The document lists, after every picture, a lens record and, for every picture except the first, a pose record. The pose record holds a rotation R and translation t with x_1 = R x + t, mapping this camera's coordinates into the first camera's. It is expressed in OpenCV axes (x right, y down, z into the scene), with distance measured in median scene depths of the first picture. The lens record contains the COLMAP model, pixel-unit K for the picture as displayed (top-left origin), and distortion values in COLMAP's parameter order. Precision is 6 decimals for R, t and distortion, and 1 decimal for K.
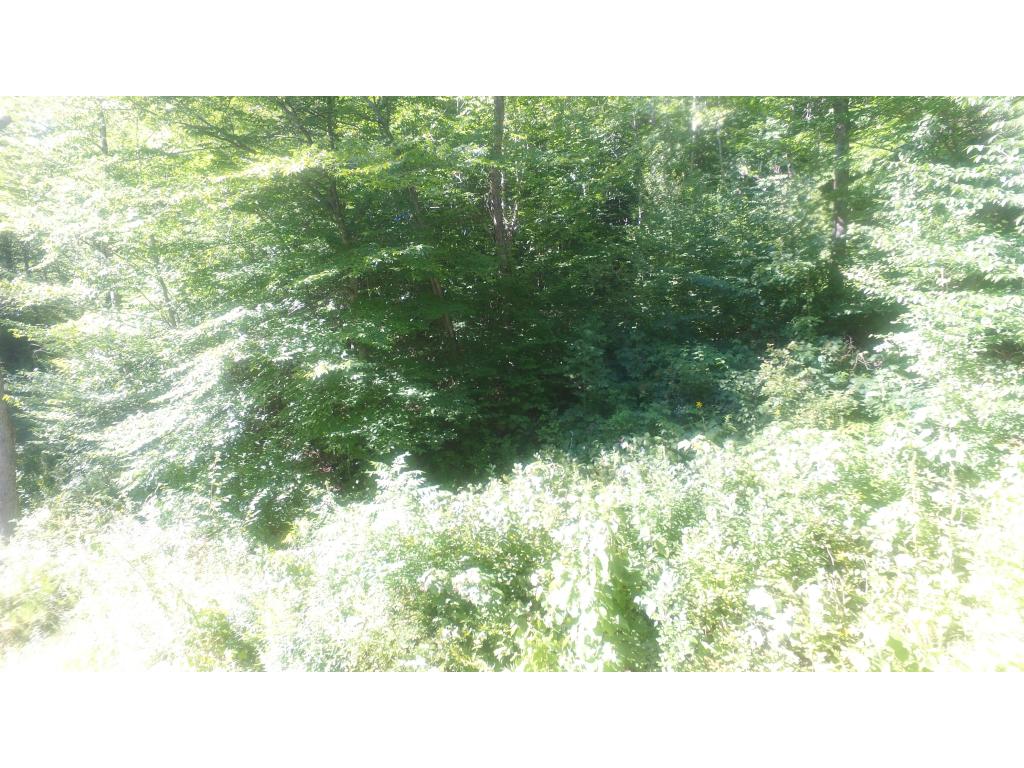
lens RADIAL K [[590.5, 0, 509.8], [0, 590.5, 372.4], [0, 0, 1]] dist [-0.002763, 0.001812]
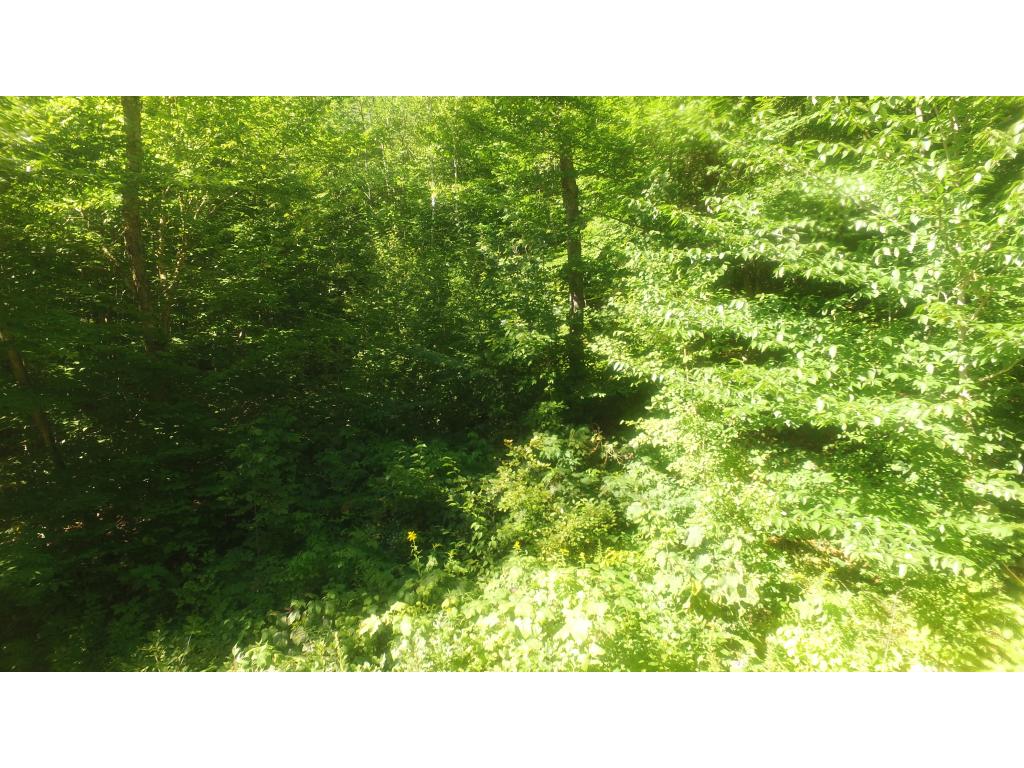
lens RADIAL K [[590.5, 0, 509.8], [0, 590.5, 372.4], [0, 0, 1]] dist [-0.002763, 0.001812]
pose [[0.926135, 0.000703, 0.377192, 0.225328], [0.054607, 0.989213, -0.135922, -0.042256], [-0.373219, 0.146480, 0.916107, 0.417357]]
